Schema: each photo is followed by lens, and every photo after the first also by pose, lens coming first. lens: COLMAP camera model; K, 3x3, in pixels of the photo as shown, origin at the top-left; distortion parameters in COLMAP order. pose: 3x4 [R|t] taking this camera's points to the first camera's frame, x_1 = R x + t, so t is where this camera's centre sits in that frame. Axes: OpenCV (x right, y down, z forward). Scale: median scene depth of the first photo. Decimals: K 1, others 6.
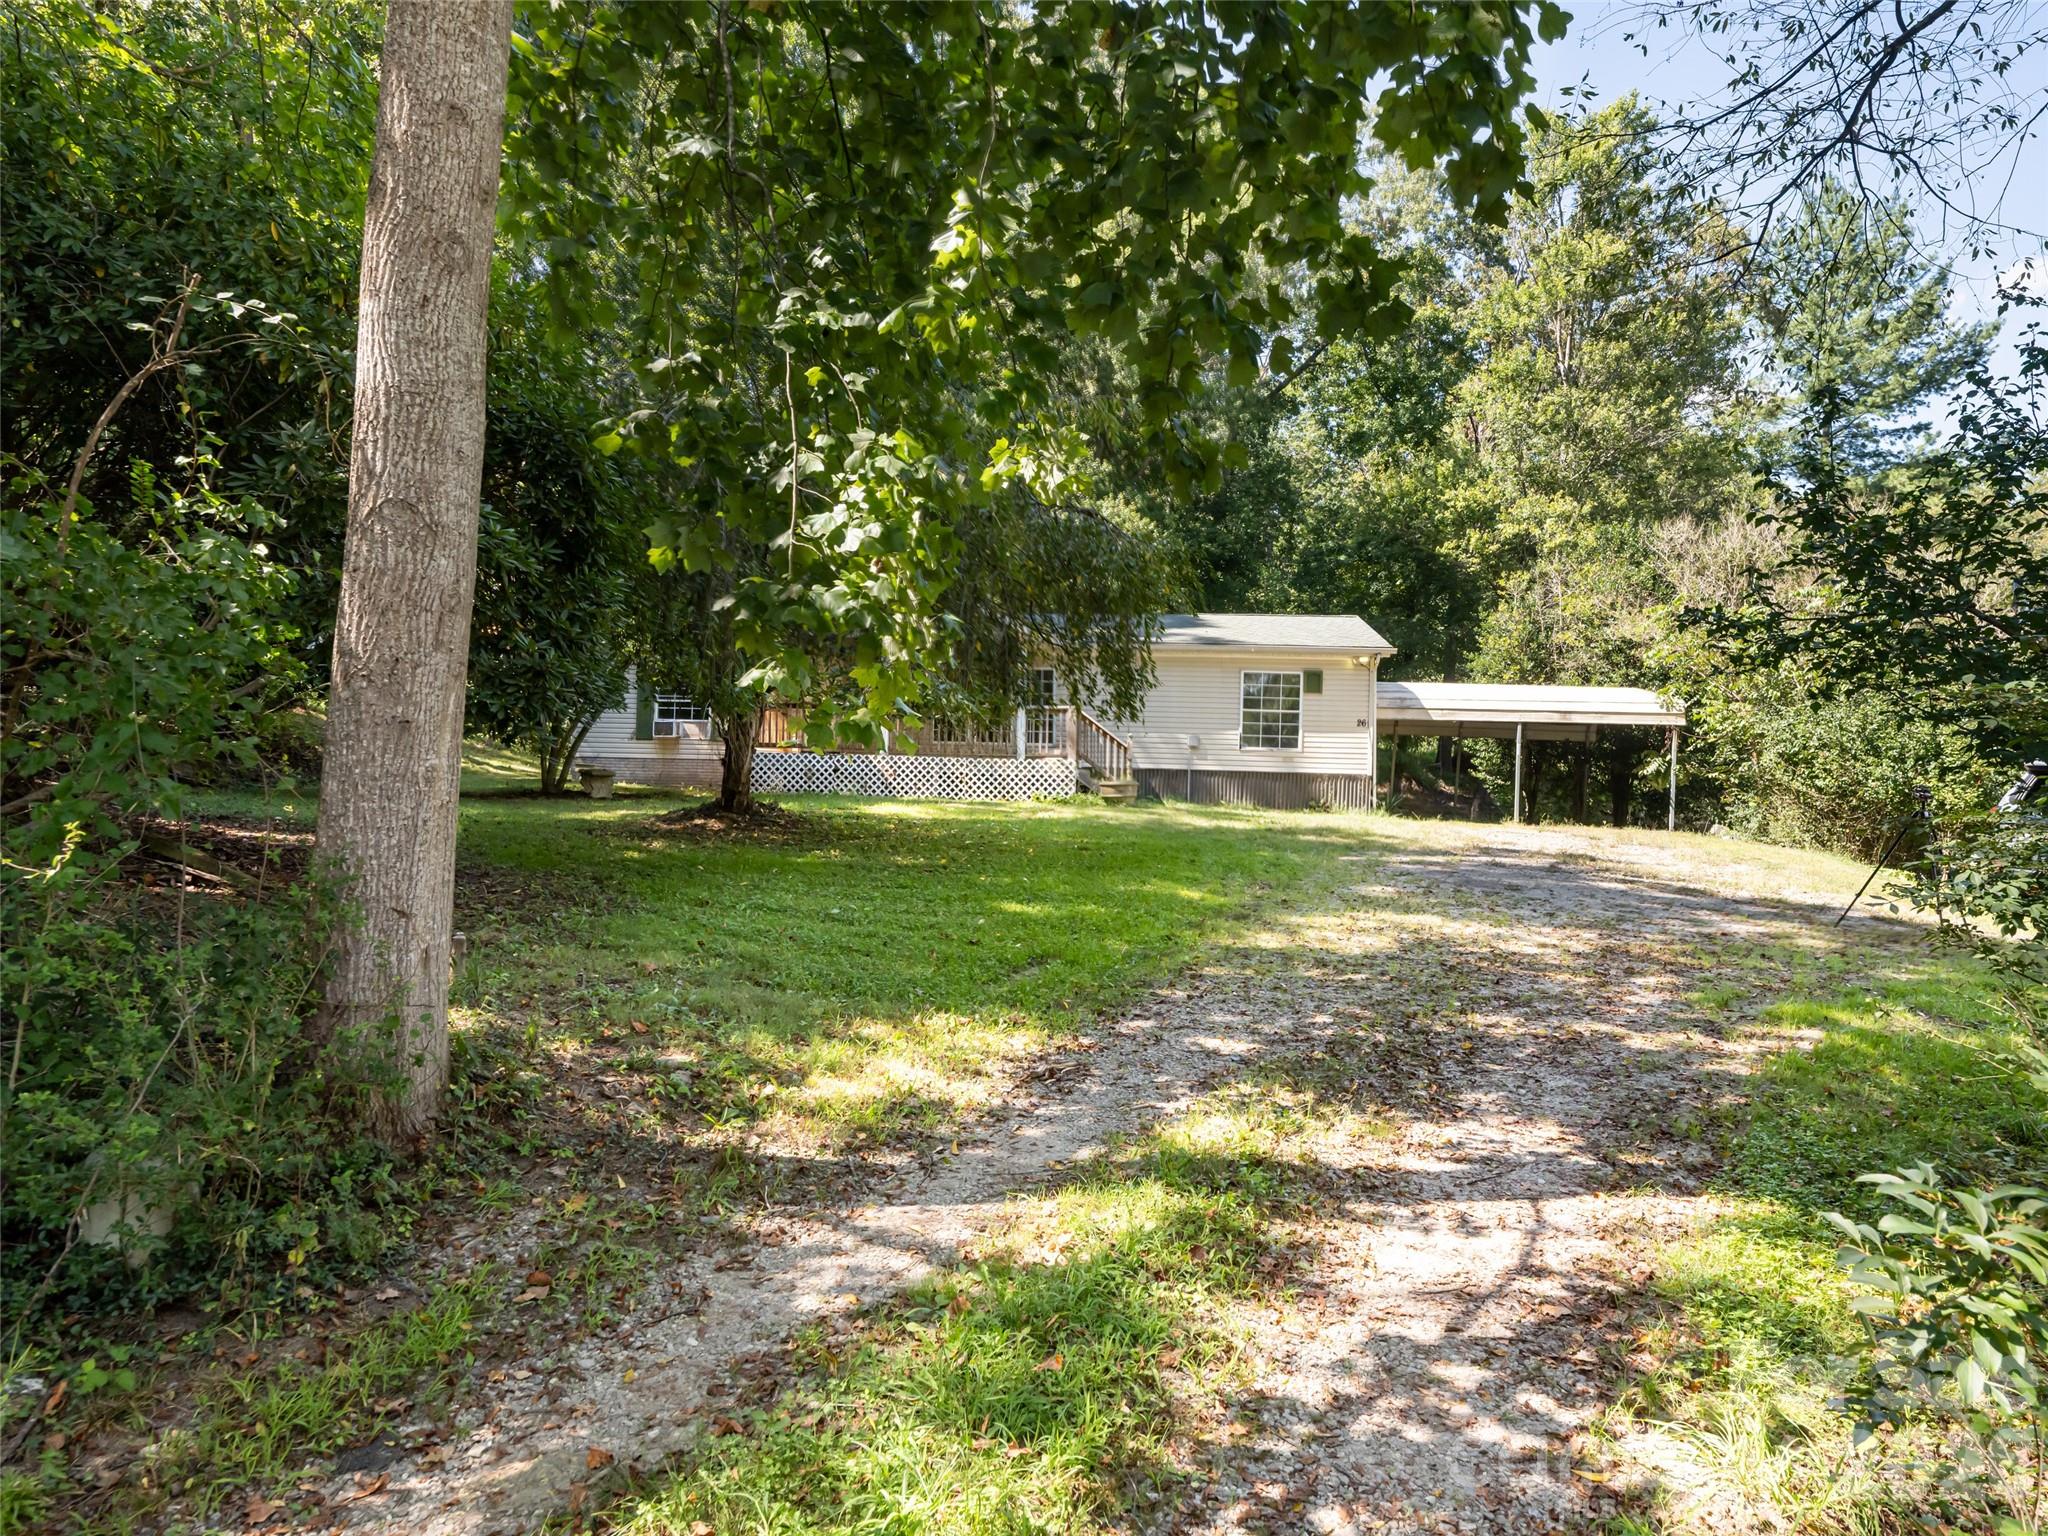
lens RADIAL K [[1139.5, 0, 1083.3], [0, 1139.5, 758.3], [0, 0, 1]] dist [-0.001365, 0.000146]
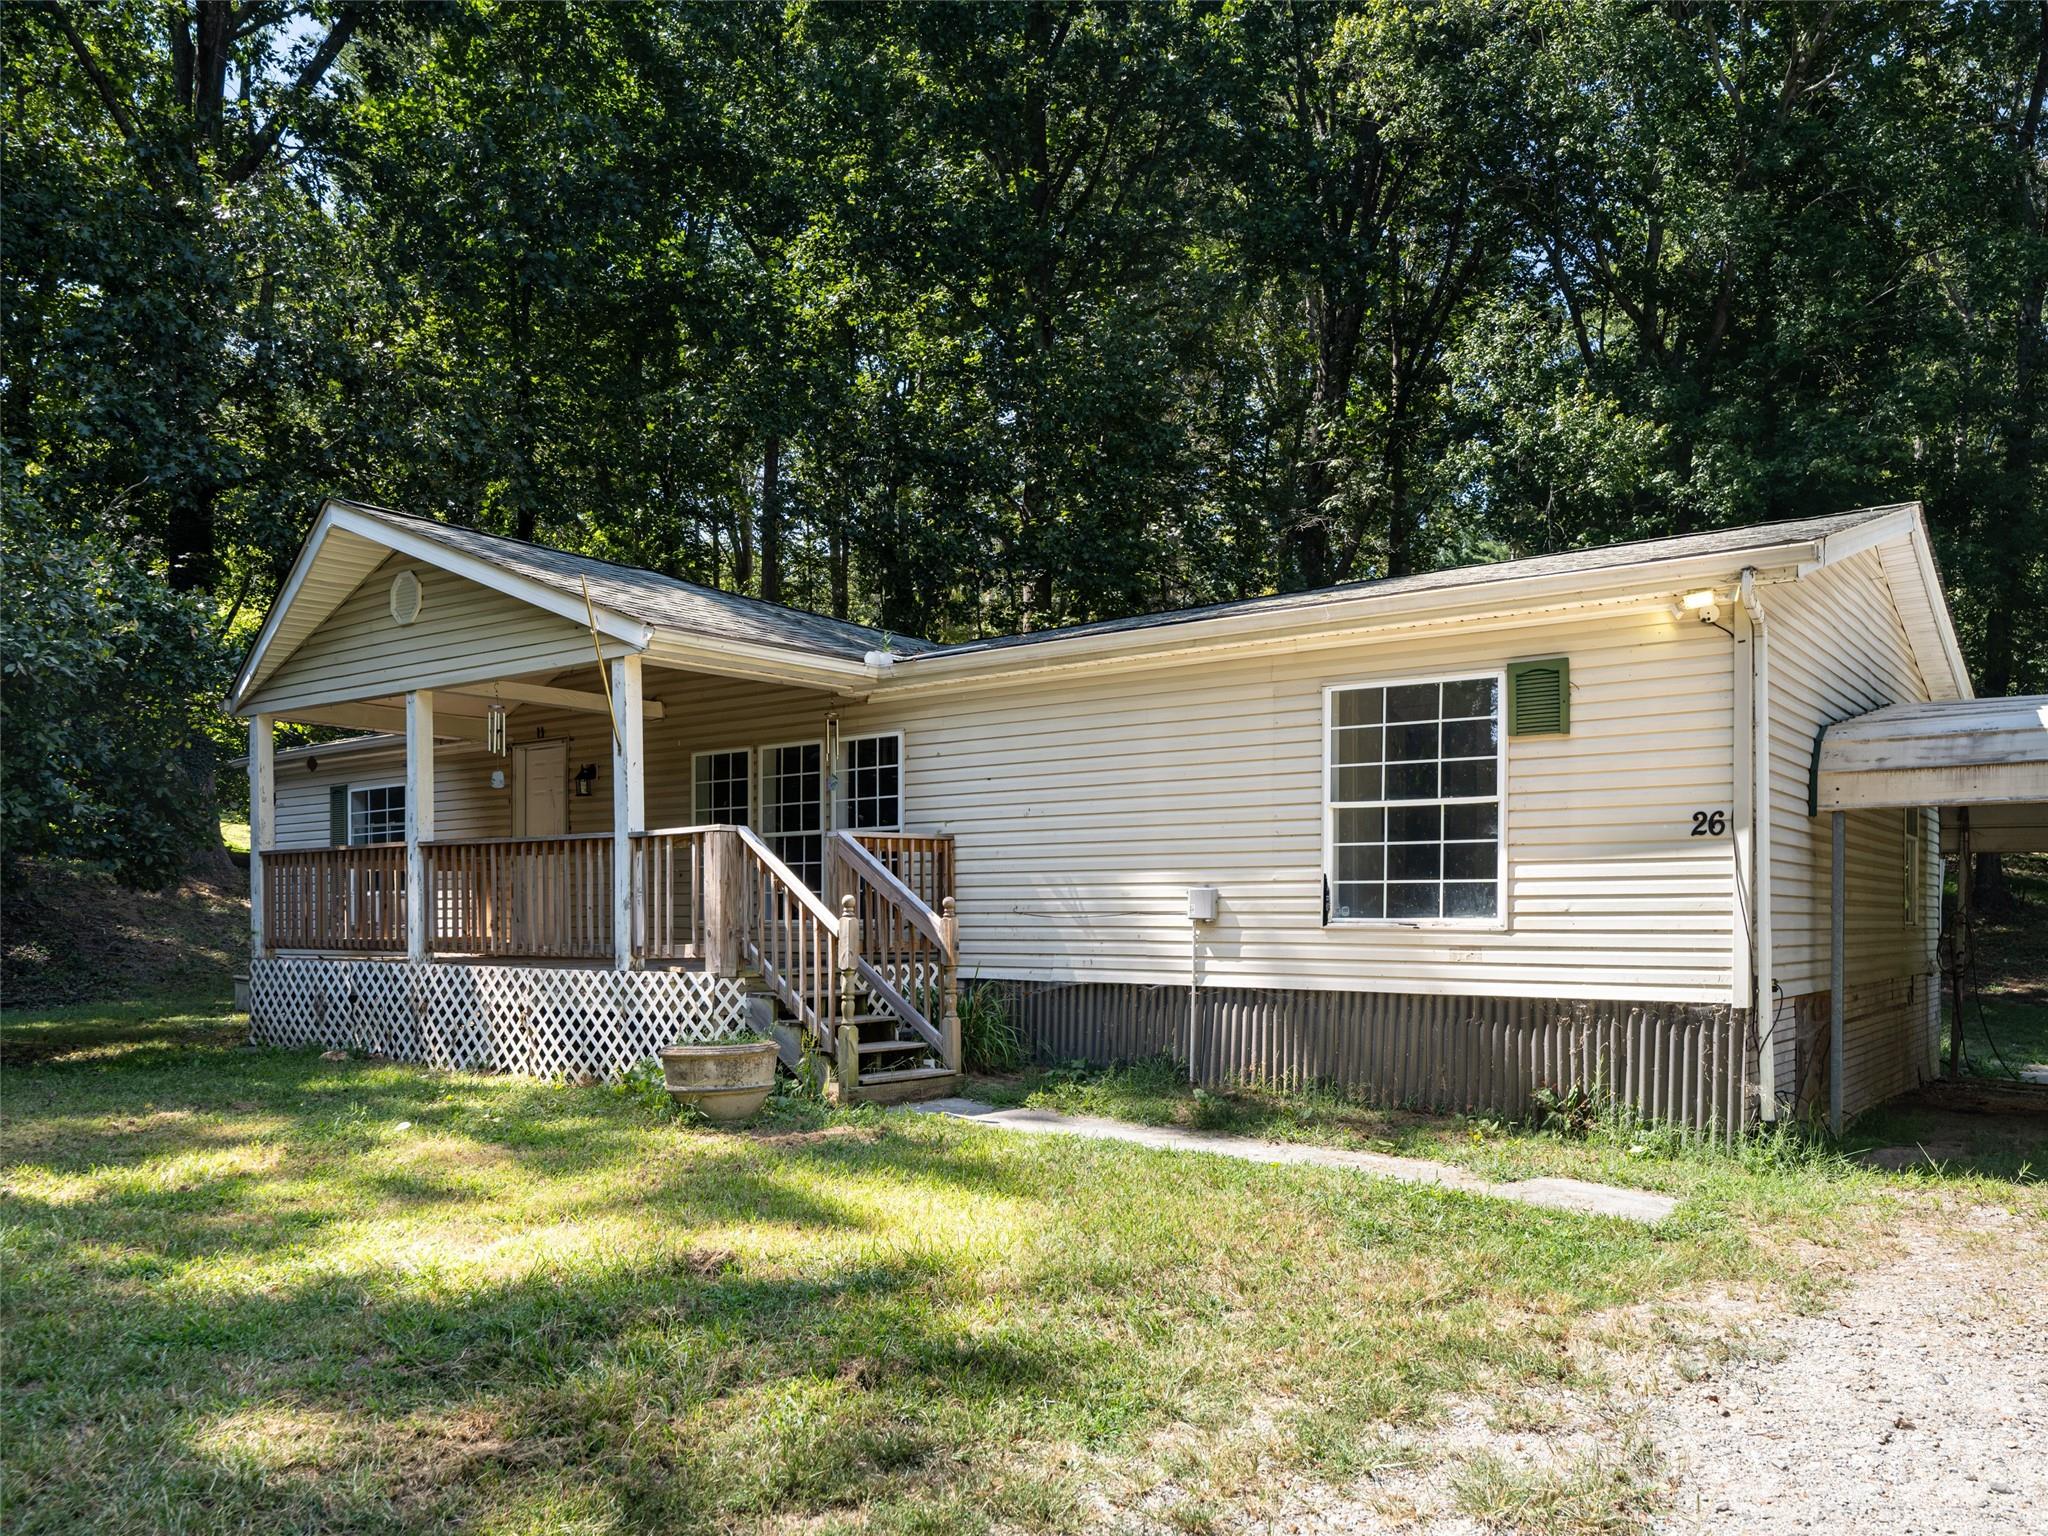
lens RADIAL K [[1417.1, 0, 1199.6], [0, 1417.1, 916.3], [0, 0, 1]] dist [0.005724, 0.001297]
pose [[0.853745, -0.024232, -0.520127, 0.299065], [0.026303, 0.999648, -0.003399, -0.009145], [0.520027, -0.010779, 0.854082, 0.586943]]
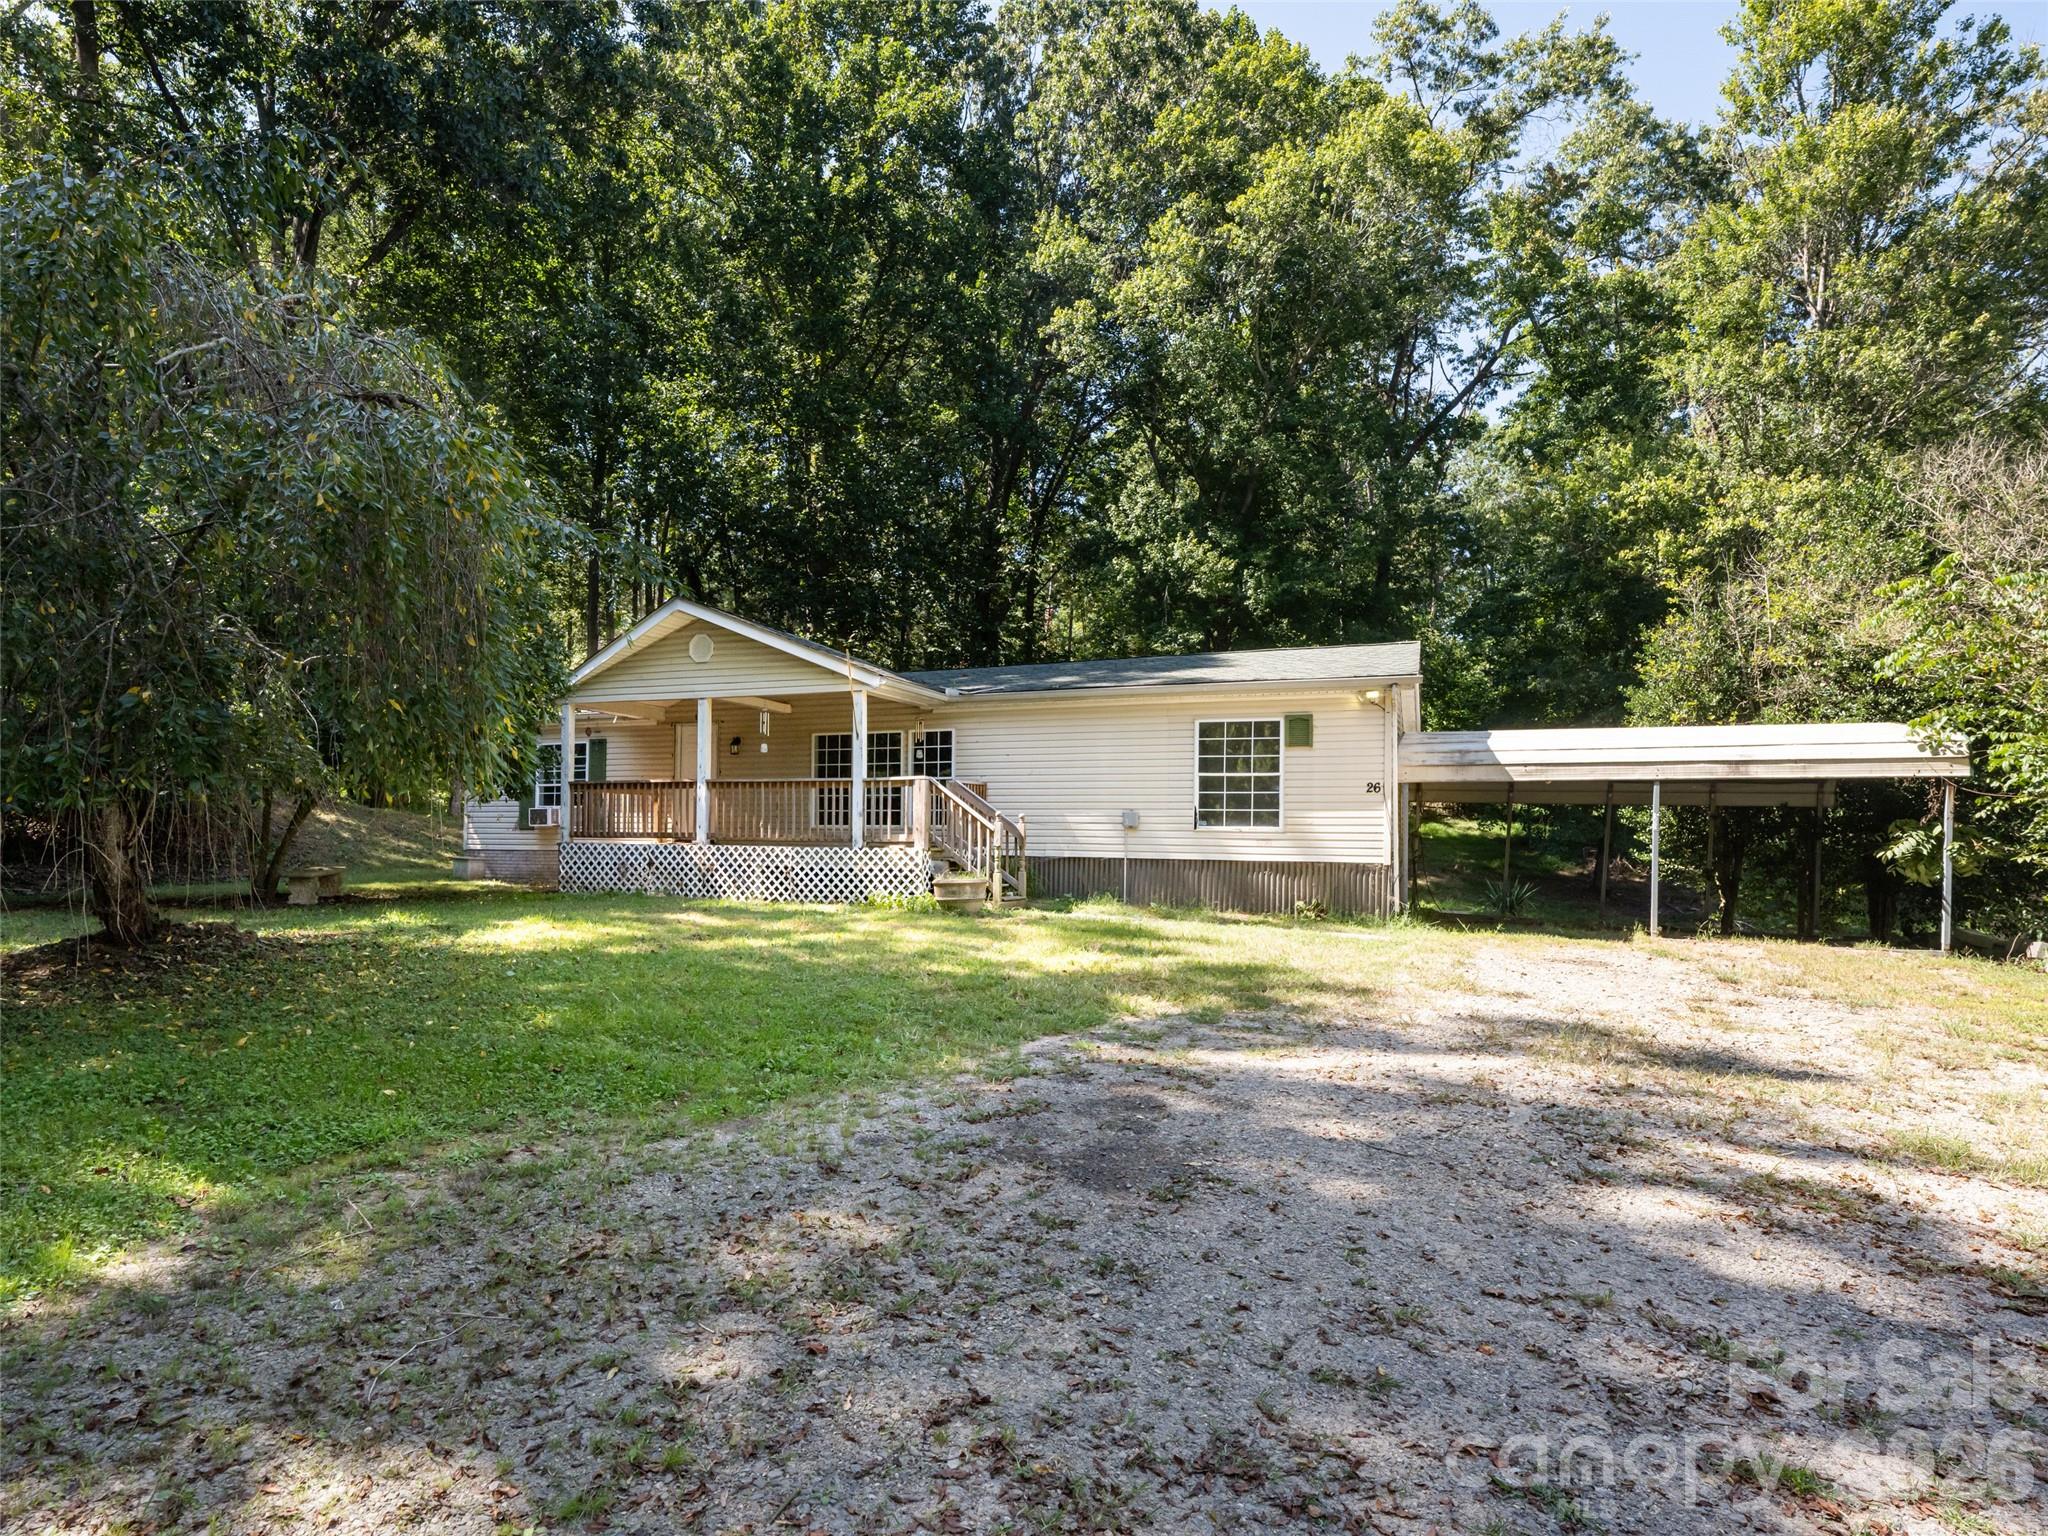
lens RADIAL K [[1033.5, 0, 1022.7], [0, 1033.5, 821.3], [0, 0, 1]] dist [0.001859, 0.000047]
pose [[0.950525, -0.018529, -0.310096, 0.220700], [0.014493, 0.999778, -0.015313, -0.004059], [0.310311, 0.010061, 0.950582, 0.322662]]
